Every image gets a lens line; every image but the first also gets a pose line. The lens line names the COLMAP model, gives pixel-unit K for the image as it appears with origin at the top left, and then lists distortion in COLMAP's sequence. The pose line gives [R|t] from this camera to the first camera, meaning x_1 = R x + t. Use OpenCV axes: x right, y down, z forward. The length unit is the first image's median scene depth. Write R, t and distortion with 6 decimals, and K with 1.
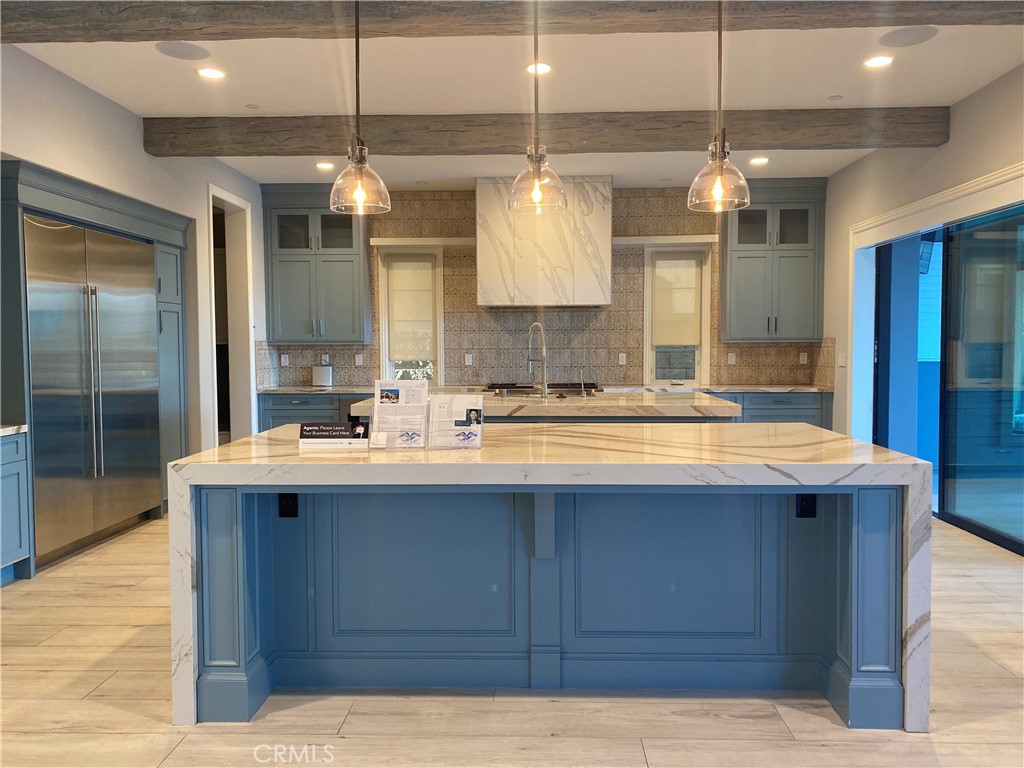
lens RADIAL K [[777.3, 0, 516.7], [0, 777.3, 390.2], [0, 0, 1]] dist [0.039669, -0.054726]
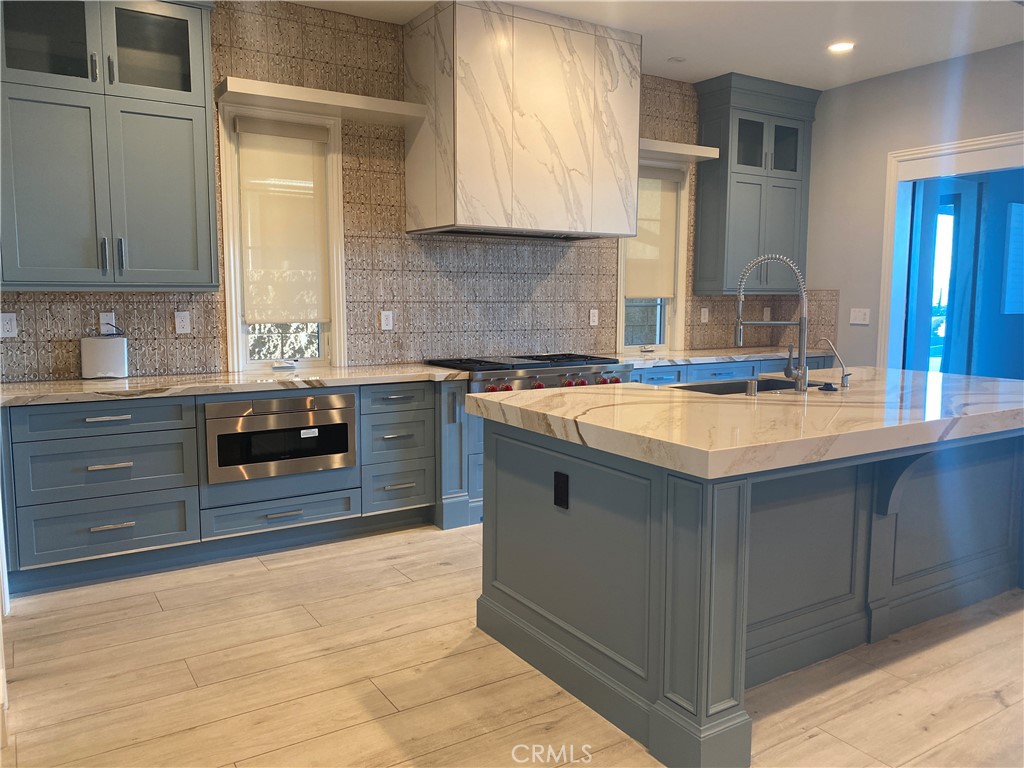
lens RADIAL K [[777.3, 0, 509.5], [0, 777.3, 378.9], [0, 0, 1]] dist [0.039669, -0.054726]
pose [[0.823567, -0.052199, 0.564813, -0.331166], [0.027338, 0.998252, 0.052395, -0.024633], [-0.566560, -0.027710, 0.823554, 0.488633]]
